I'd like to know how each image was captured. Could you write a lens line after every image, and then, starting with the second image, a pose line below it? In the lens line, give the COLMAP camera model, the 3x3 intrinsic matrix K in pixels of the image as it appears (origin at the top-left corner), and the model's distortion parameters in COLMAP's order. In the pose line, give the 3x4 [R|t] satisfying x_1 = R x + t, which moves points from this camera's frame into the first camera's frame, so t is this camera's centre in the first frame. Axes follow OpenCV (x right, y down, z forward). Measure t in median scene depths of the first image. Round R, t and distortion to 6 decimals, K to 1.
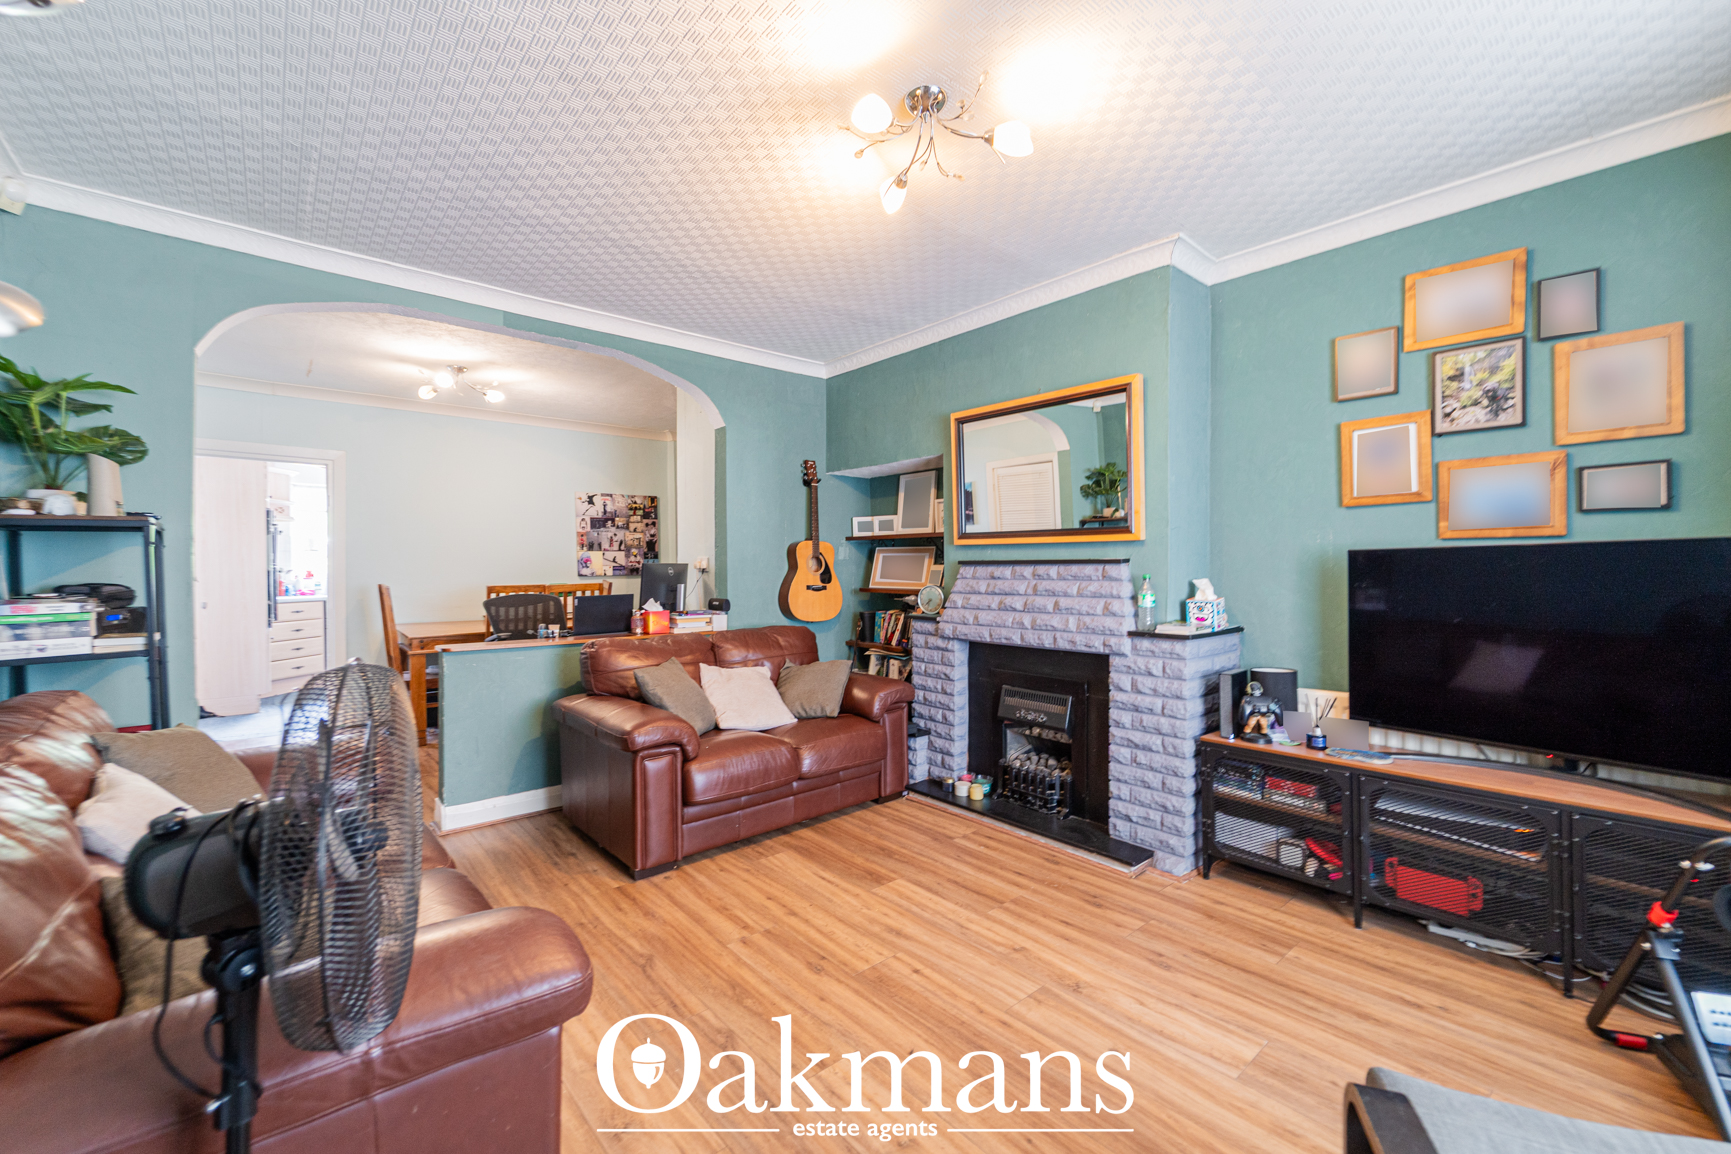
lens RADIAL K [[704.5, 0, 864.0], [0, 704.5, 575.6], [0, 0, 1]] dist [-0.002360, -0.001333]
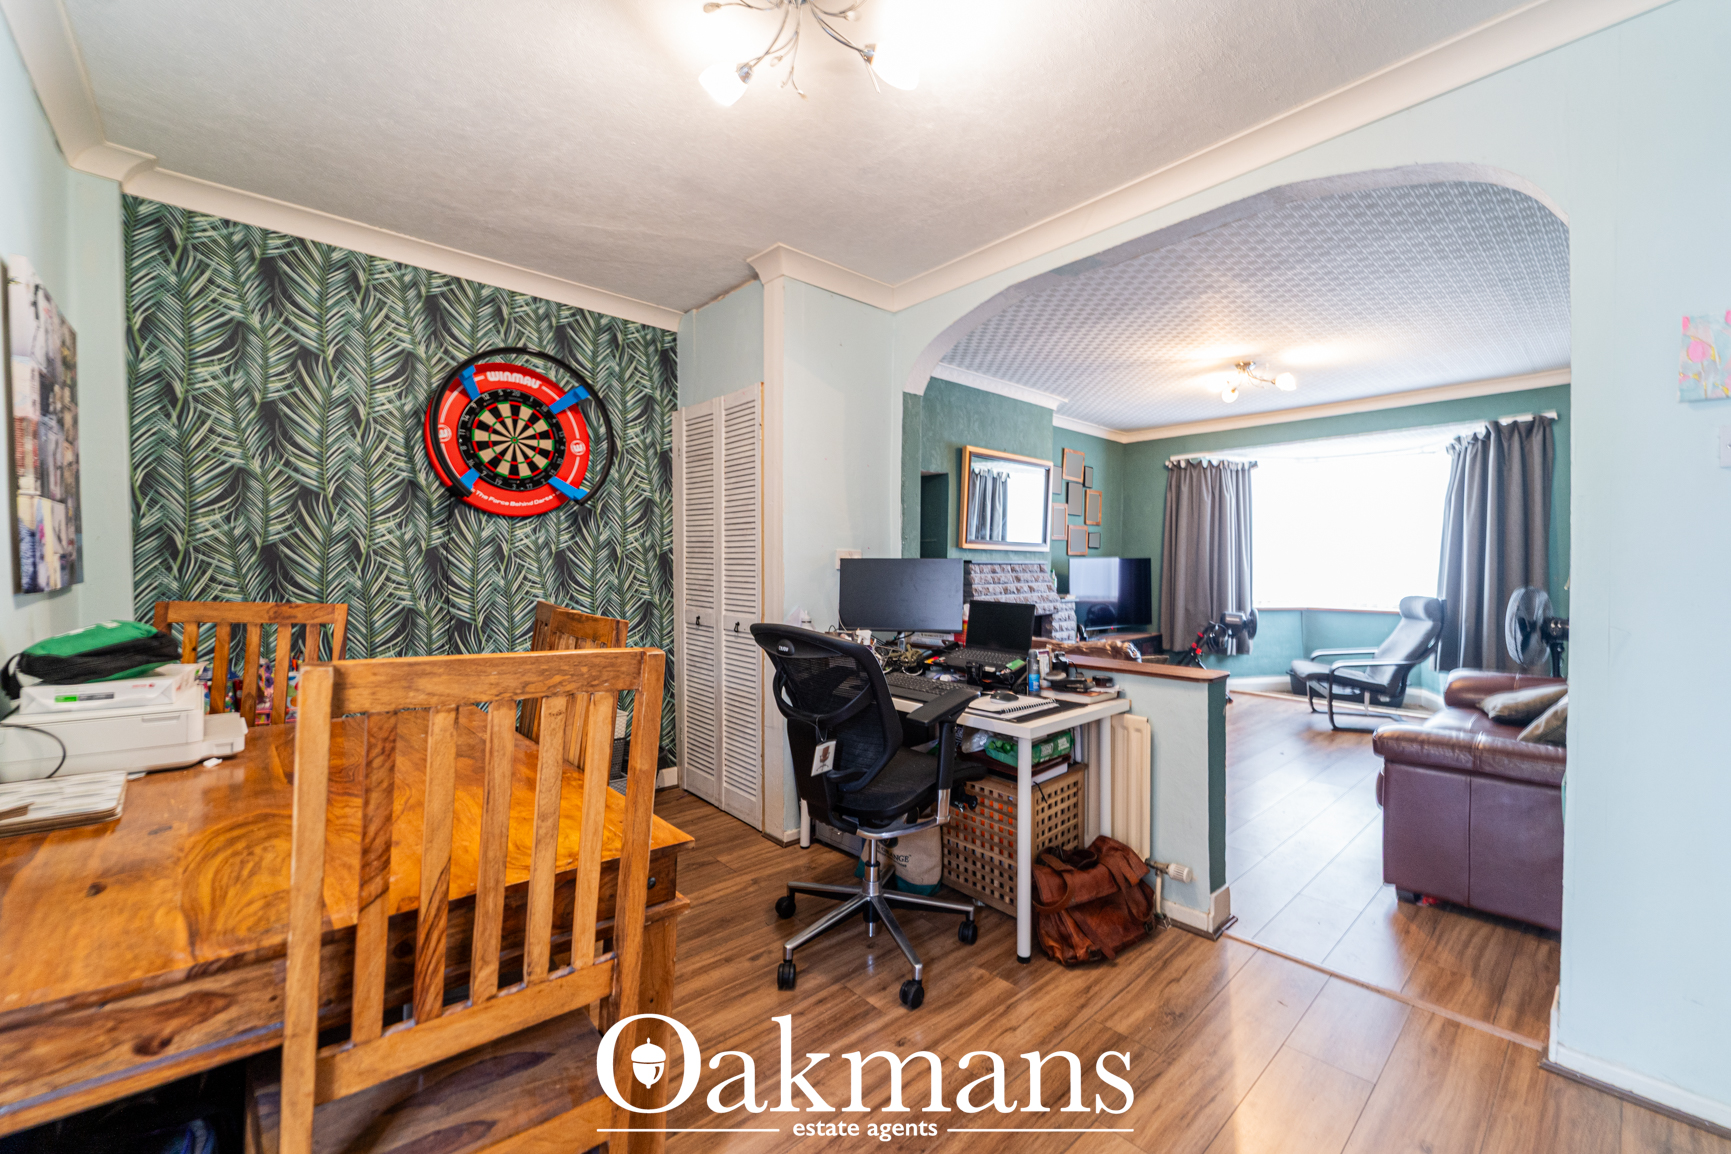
lens RADIAL K [[704.5, 0, 858.5], [0, 704.5, 570.9], [0, 0, 1]] dist [-0.002360, -0.001333]
pose [[-0.022693, -0.005115, 0.999729, -1.470271], [0.007625, 0.999957, 0.005289, -0.010508], [-0.999713, 0.007743, -0.022653, 1.547663]]
